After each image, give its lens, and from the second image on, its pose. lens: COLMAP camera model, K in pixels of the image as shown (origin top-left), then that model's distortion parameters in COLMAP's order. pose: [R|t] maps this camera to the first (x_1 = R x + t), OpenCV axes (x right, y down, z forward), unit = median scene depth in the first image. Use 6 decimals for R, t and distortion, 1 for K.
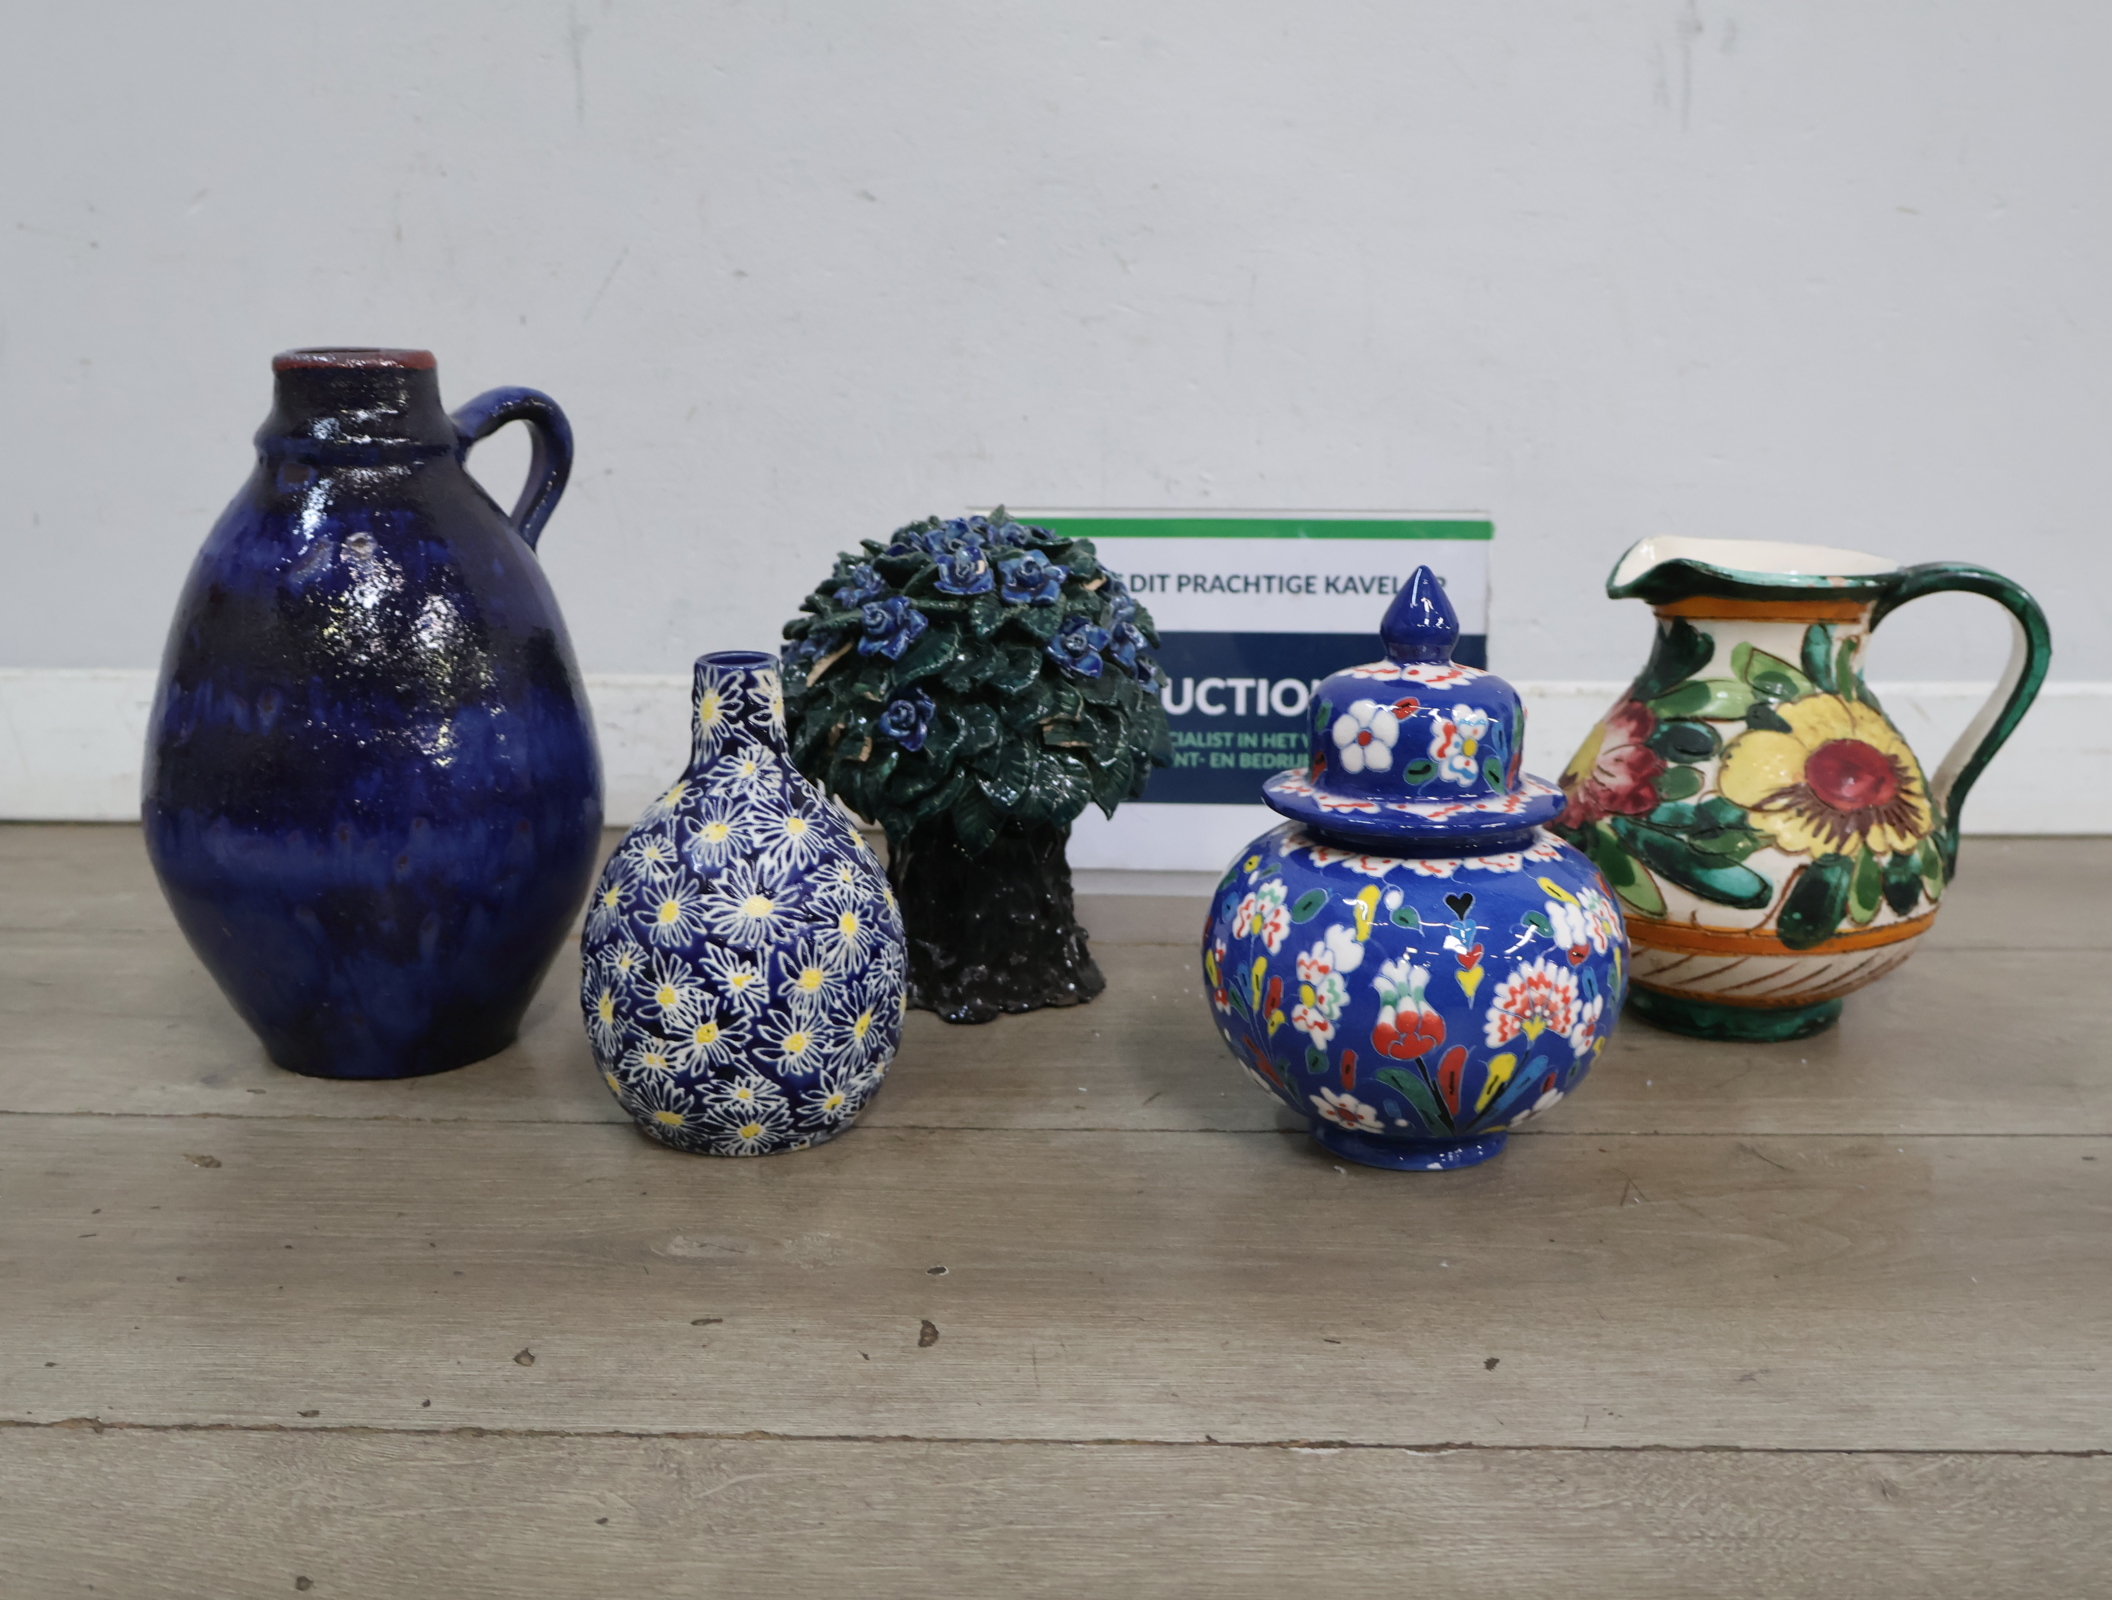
lens RADIAL K [[2393.4, 0, 1056.6], [0, 2393.4, 787.6], [0, 0, 1]] dist [-0.000183, 0.000000]
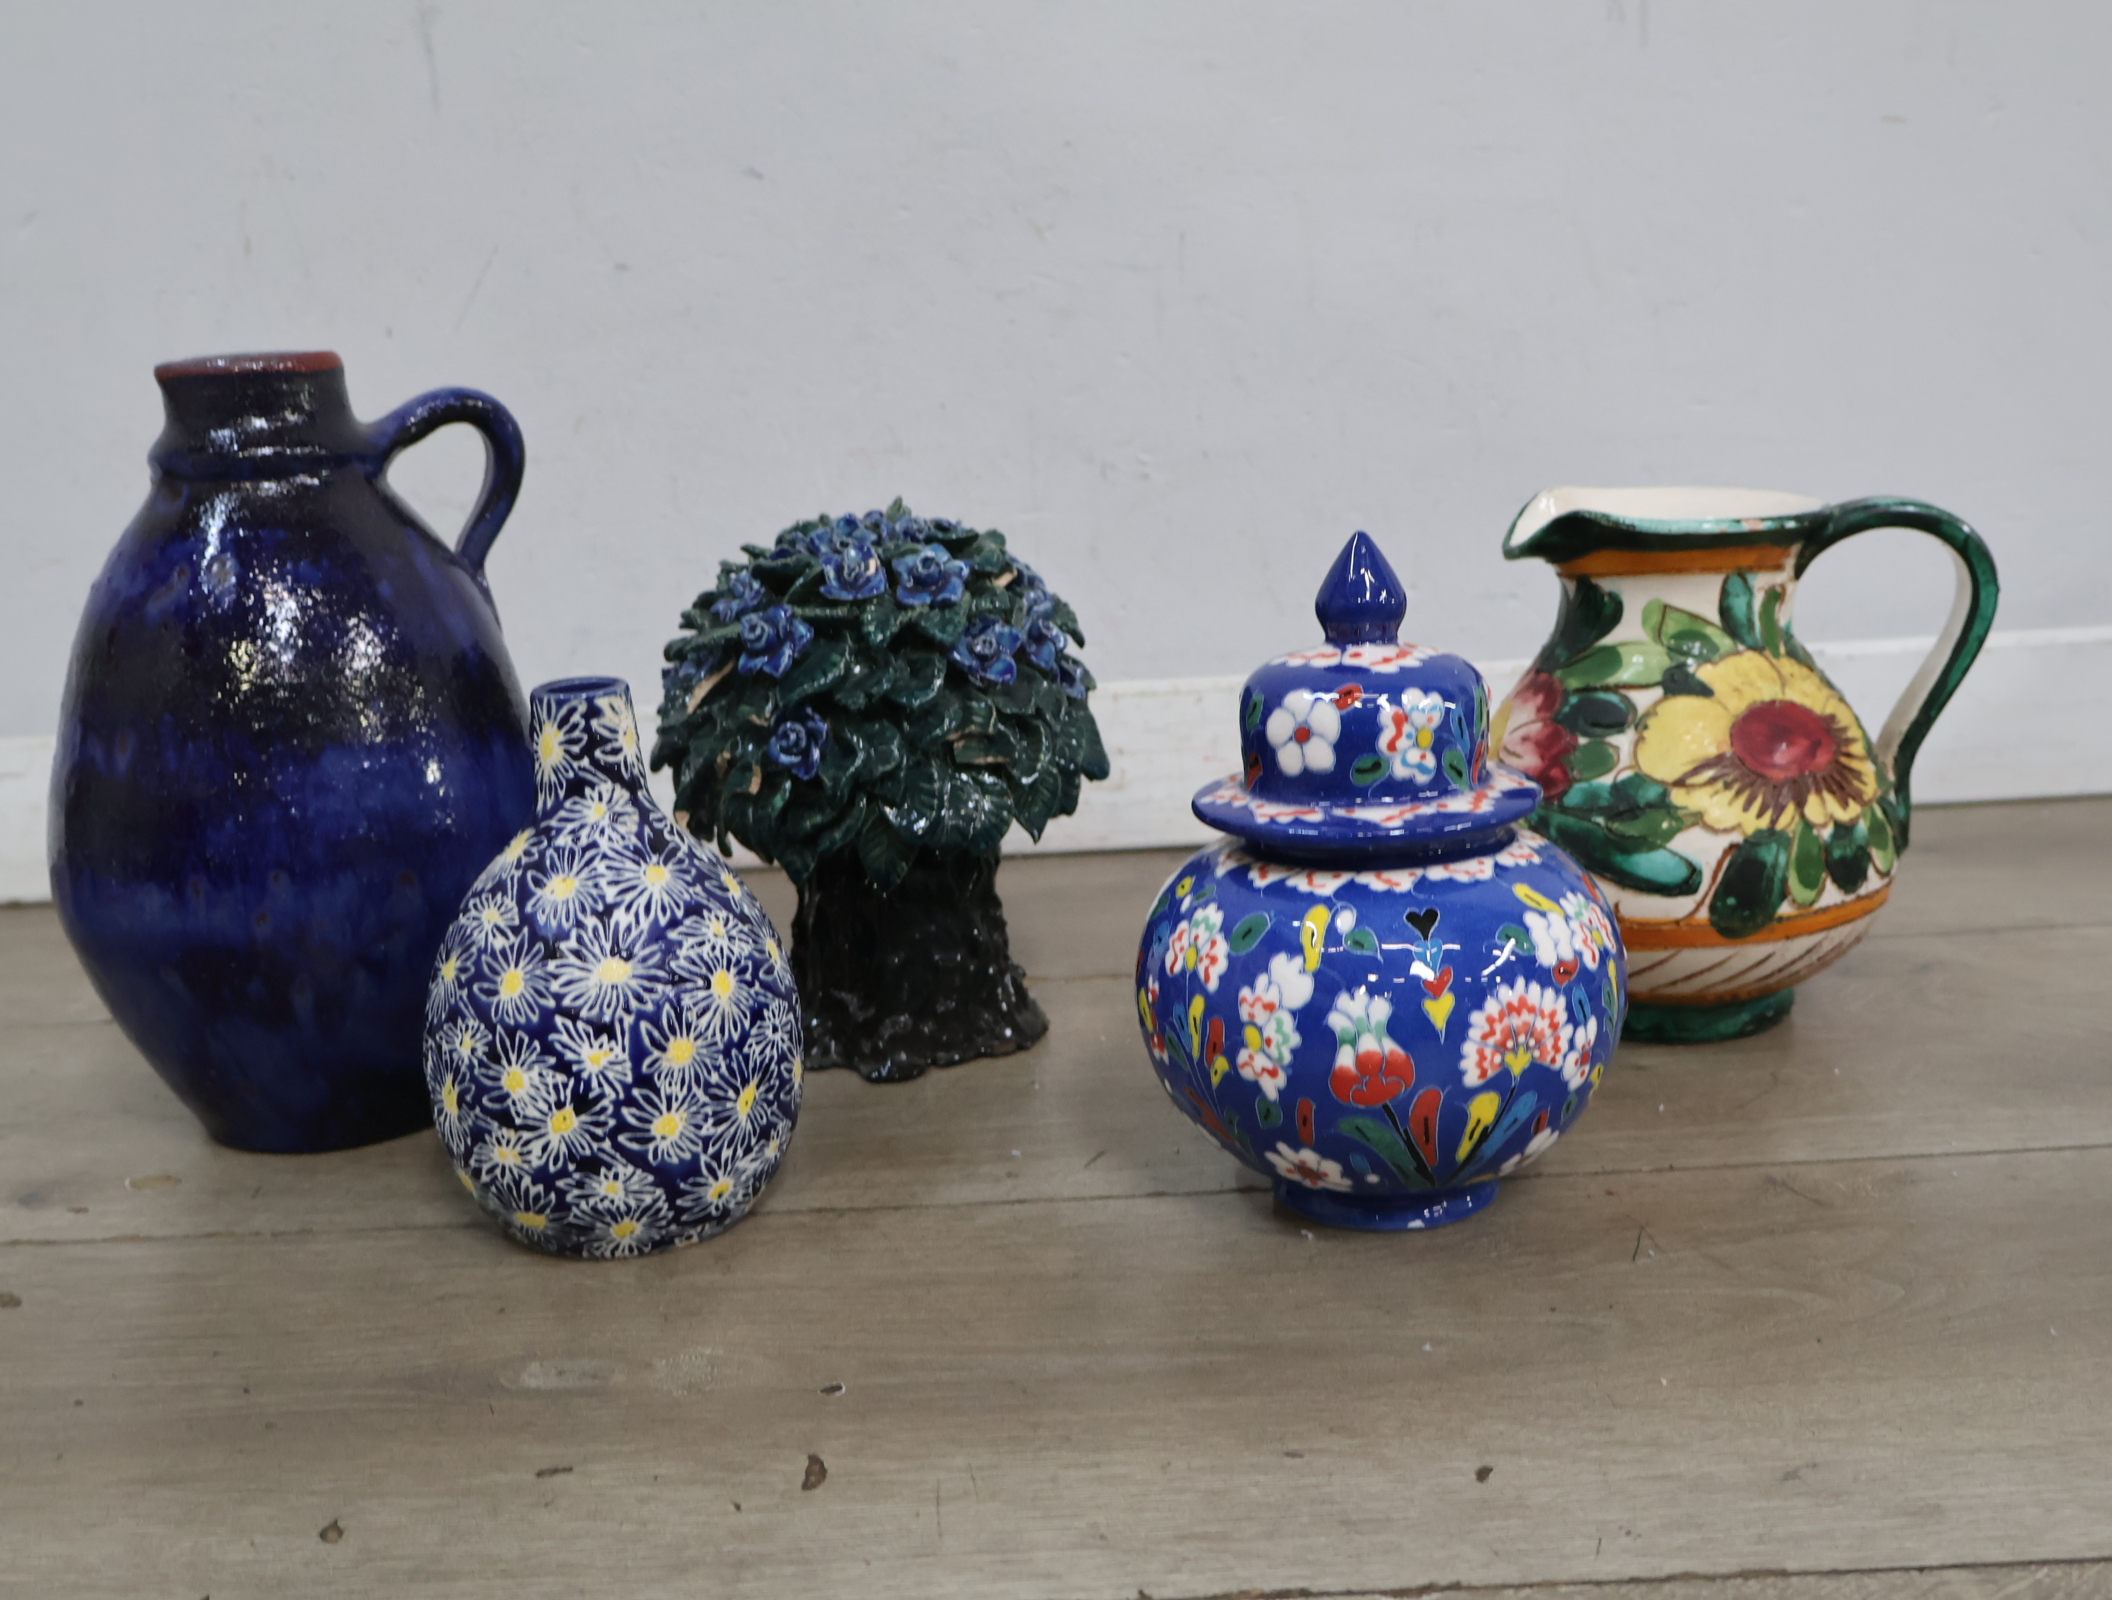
lens RADIAL K [[2393.4, 0, 1056.1], [0, 2393.4, 786.9], [0, 0, 1]] dist [-0.000183, 0.000000]
pose [[0.998214, -0.059297, -0.007199, 0.044199], [0.059258, 0.998228, -0.005502, -0.002331], [0.007512, 0.005065, 0.999959, 0.135438]]
